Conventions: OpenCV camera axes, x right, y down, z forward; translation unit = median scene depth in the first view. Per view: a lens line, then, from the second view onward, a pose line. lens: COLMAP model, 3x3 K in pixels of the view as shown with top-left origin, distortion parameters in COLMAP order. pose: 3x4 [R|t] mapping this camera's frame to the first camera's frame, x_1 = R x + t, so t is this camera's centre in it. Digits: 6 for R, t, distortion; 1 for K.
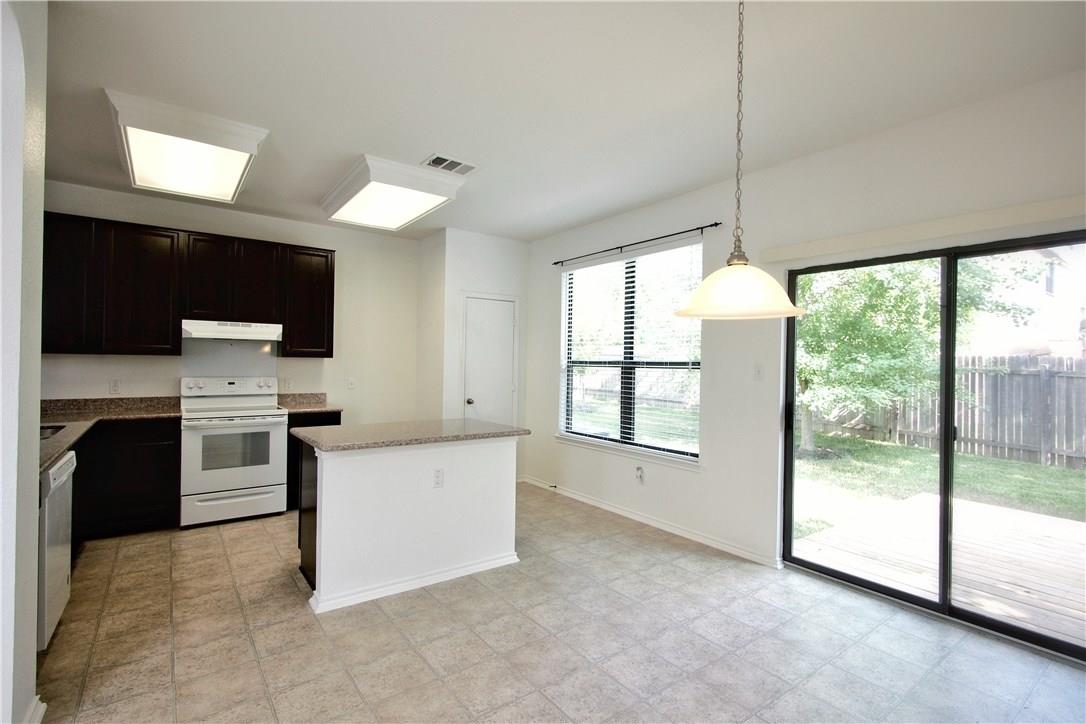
lens RADIAL K [[494.4, 0, 544.8], [0, 494.4, 359.3], [0, 0, 1]] dist [0.000549, 0.000252]
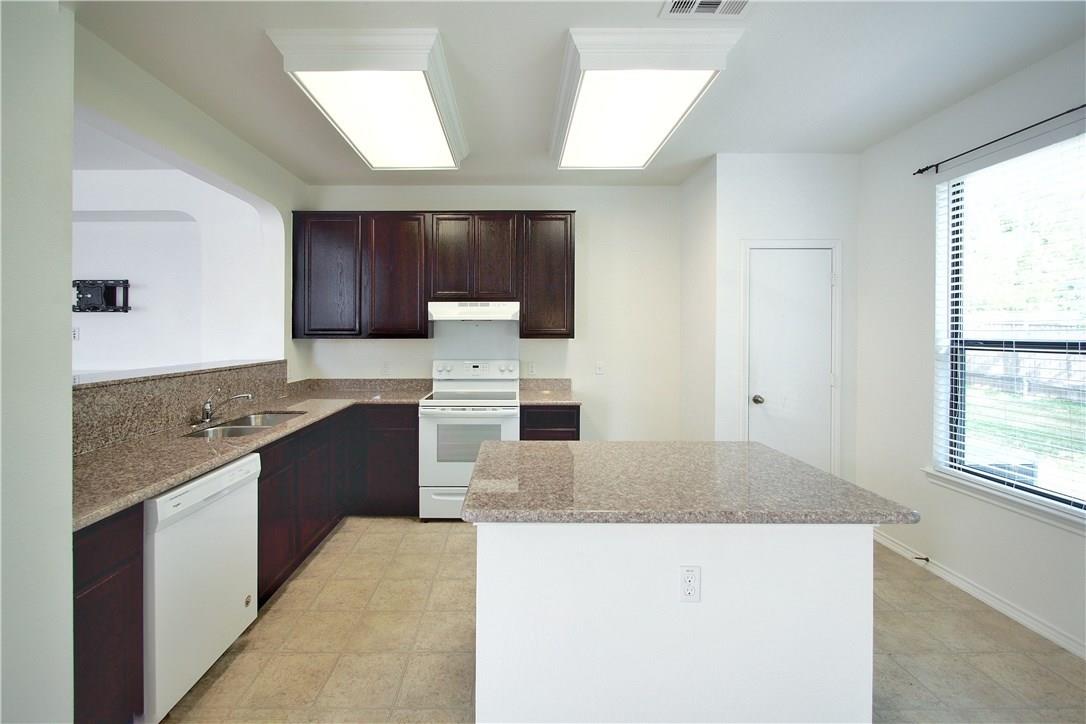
lens RADIAL K [[466.6, 0, 506.2], [0, 466.6, 335.6], [0, 0, 1]] dist [-0.004516, -0.000173]
pose [[0.800050, -0.010769, -0.599837, -0.049306], [0.014108, 0.999900, 0.000866, -0.011446], [0.599768, -0.009155, 0.800122, 0.323429]]
